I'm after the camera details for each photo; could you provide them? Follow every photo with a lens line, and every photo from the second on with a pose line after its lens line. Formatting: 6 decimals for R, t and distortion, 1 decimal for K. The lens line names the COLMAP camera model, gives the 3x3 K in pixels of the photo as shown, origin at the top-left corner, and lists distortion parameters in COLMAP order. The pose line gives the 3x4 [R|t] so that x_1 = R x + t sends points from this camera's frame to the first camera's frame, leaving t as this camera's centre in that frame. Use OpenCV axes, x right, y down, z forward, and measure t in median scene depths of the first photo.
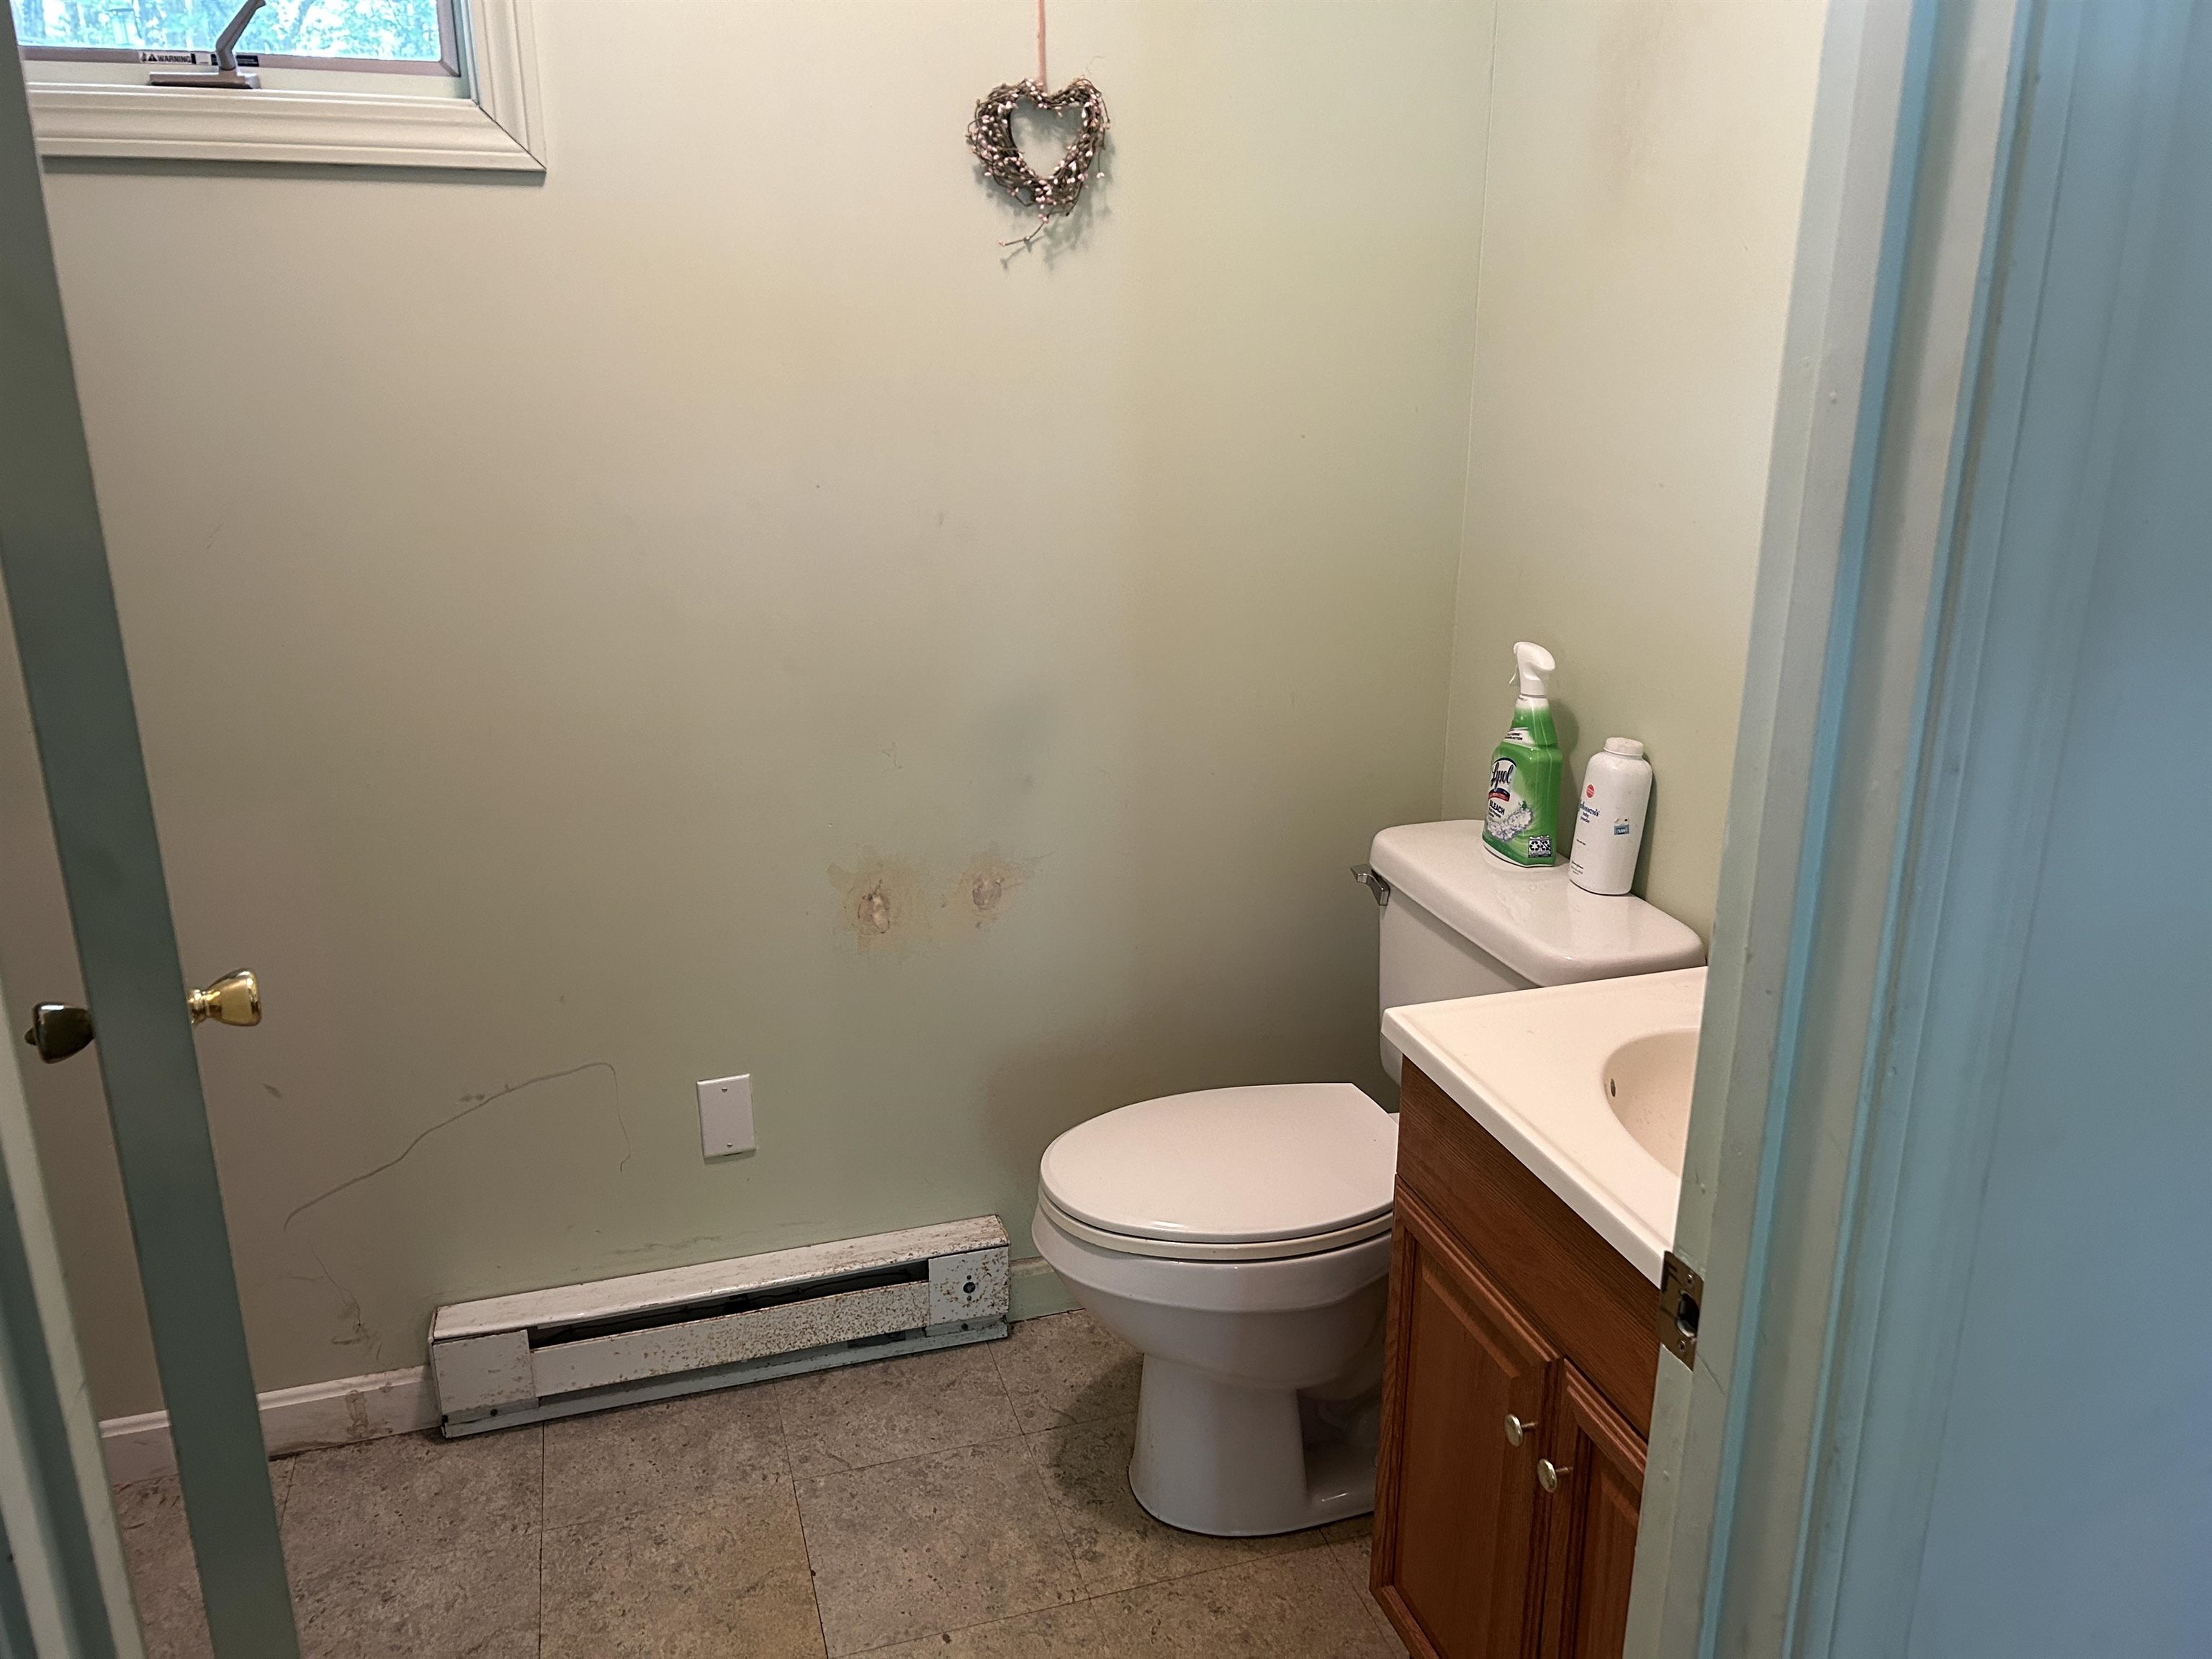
lens RADIAL K [[1667.0, 0, 1106.0], [0, 1667.0, 829.5], [0, 0, 1]] dist [0.152917, -0.333085]
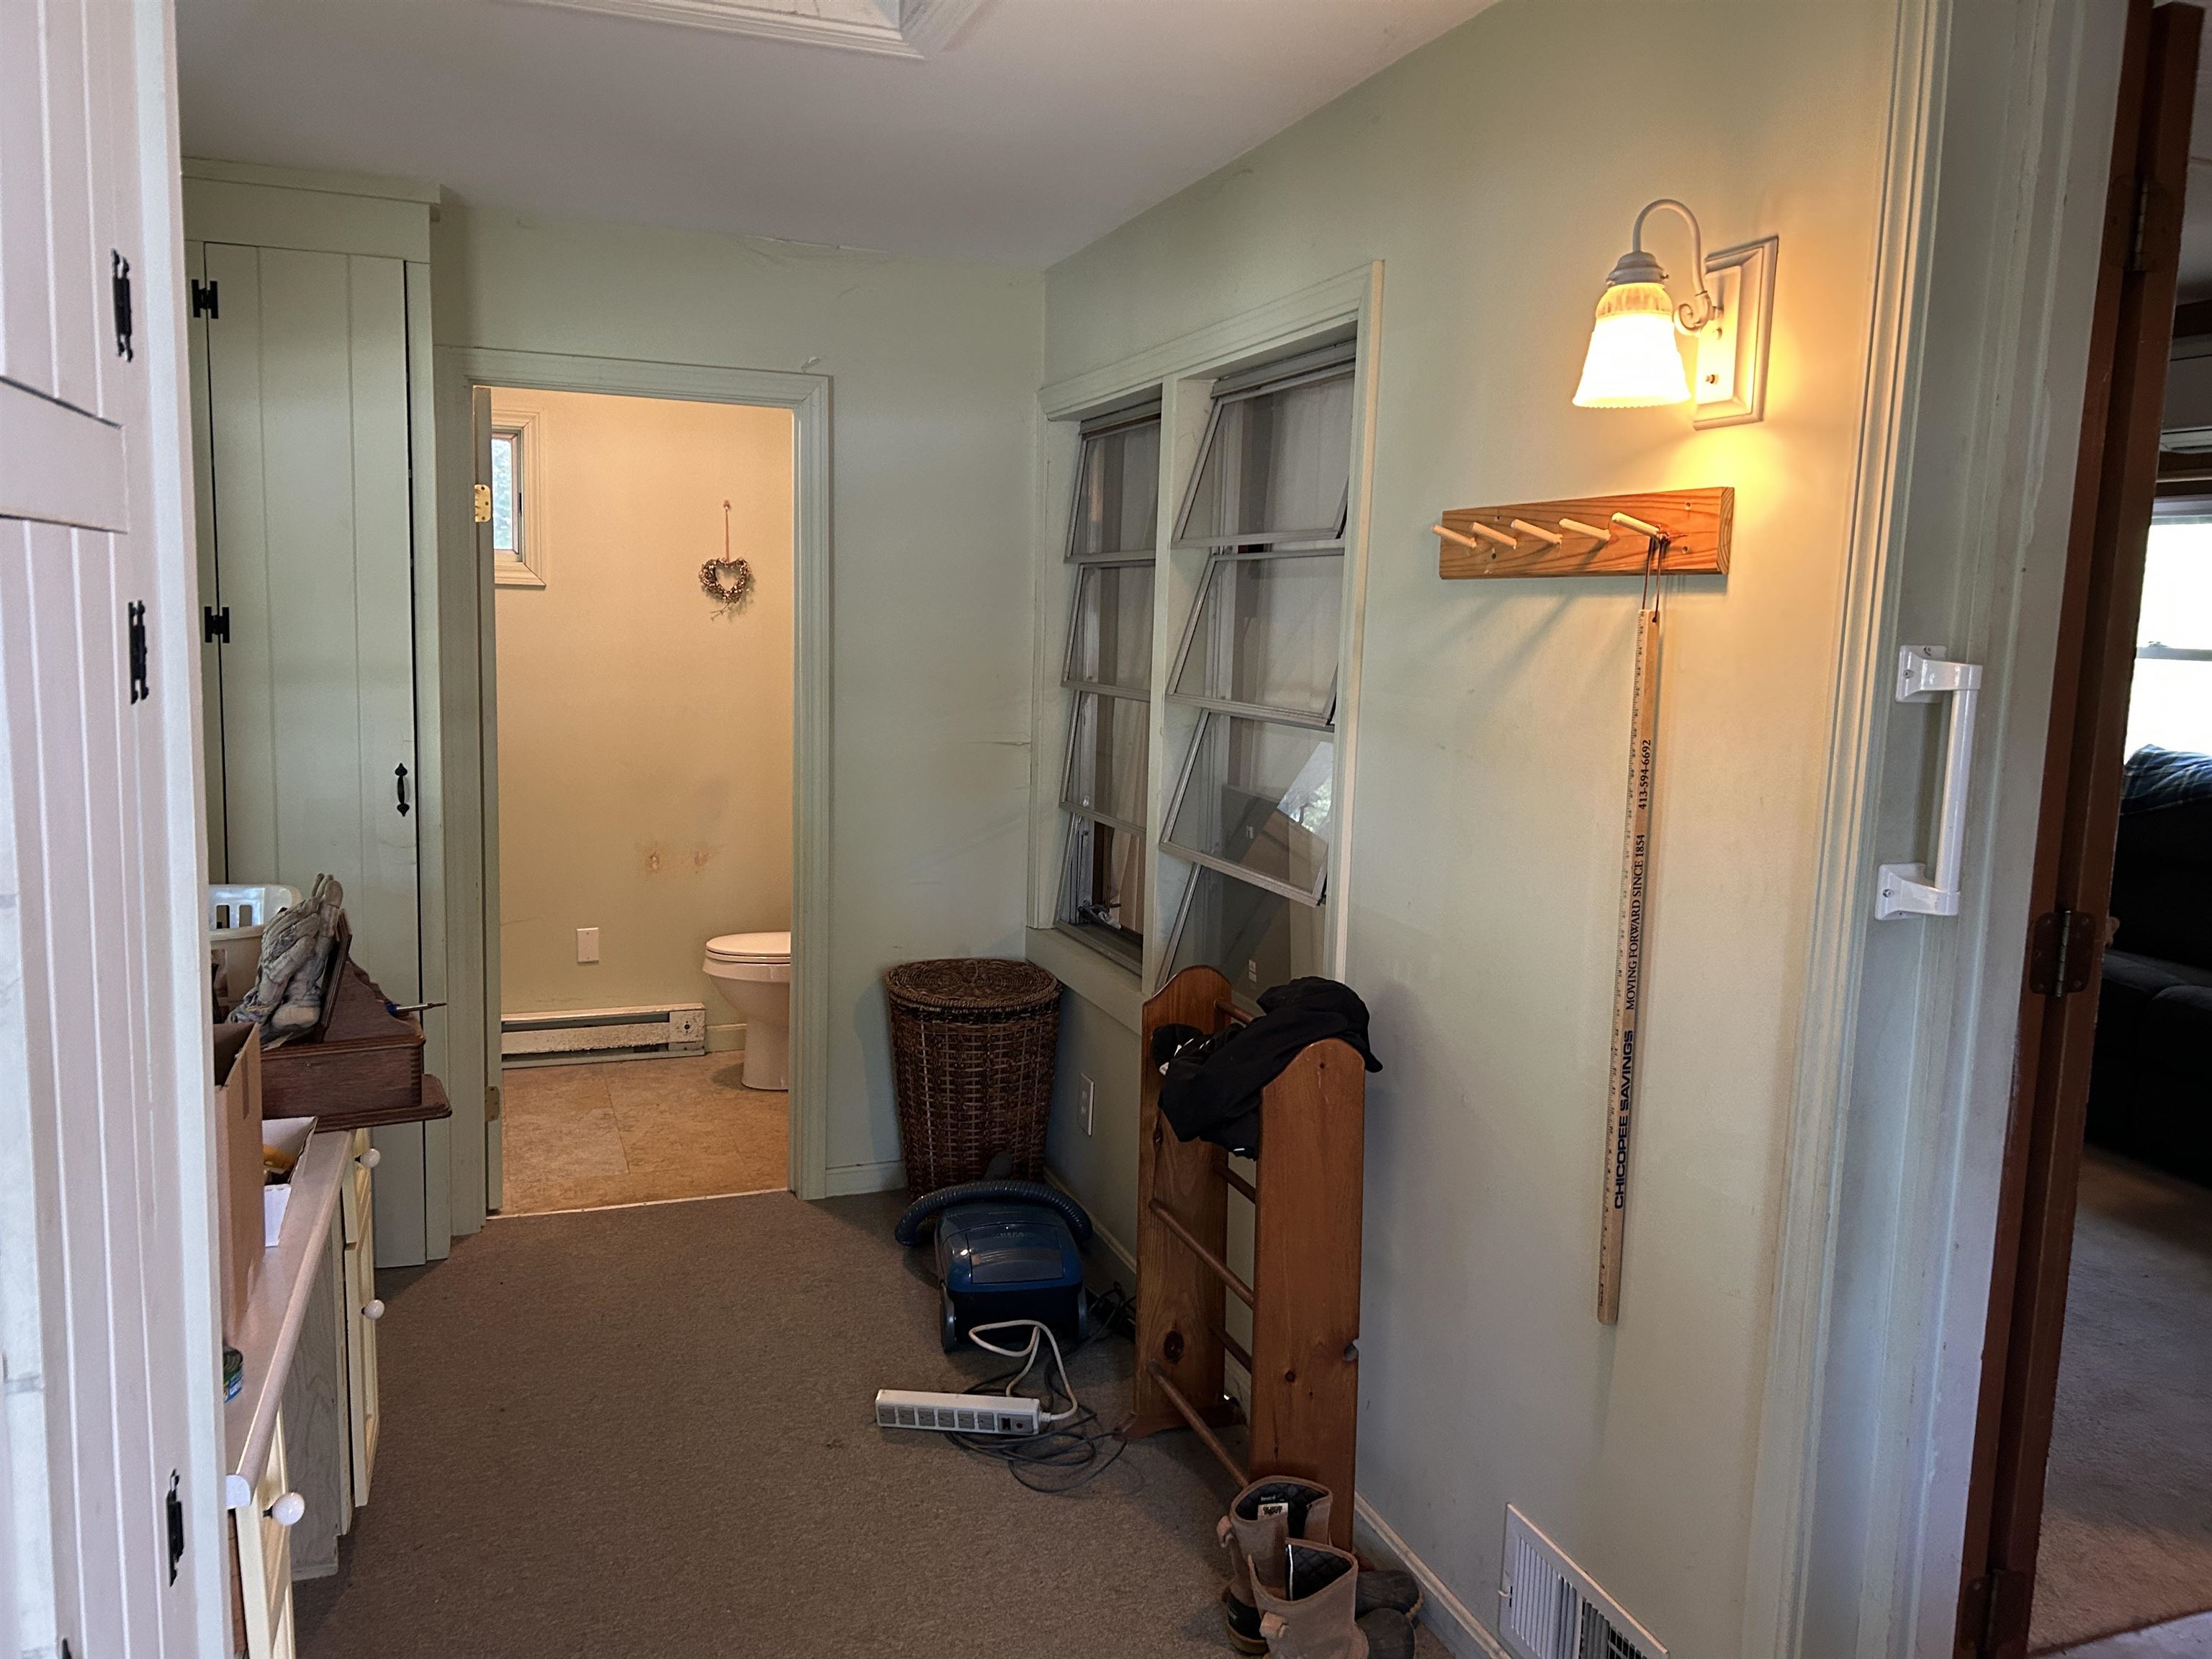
lens RADIAL K [[1667.0, 0, 1106.0], [0, 1667.0, 829.5], [0, 0, 1]] dist [0.152917, -0.333085]
pose [[0.998217, 0.021019, 0.055871, 0.428445], [-0.010609, 0.983524, -0.180466, 0.483682], [-0.058744, 0.179551, 0.981993, -1.644648]]
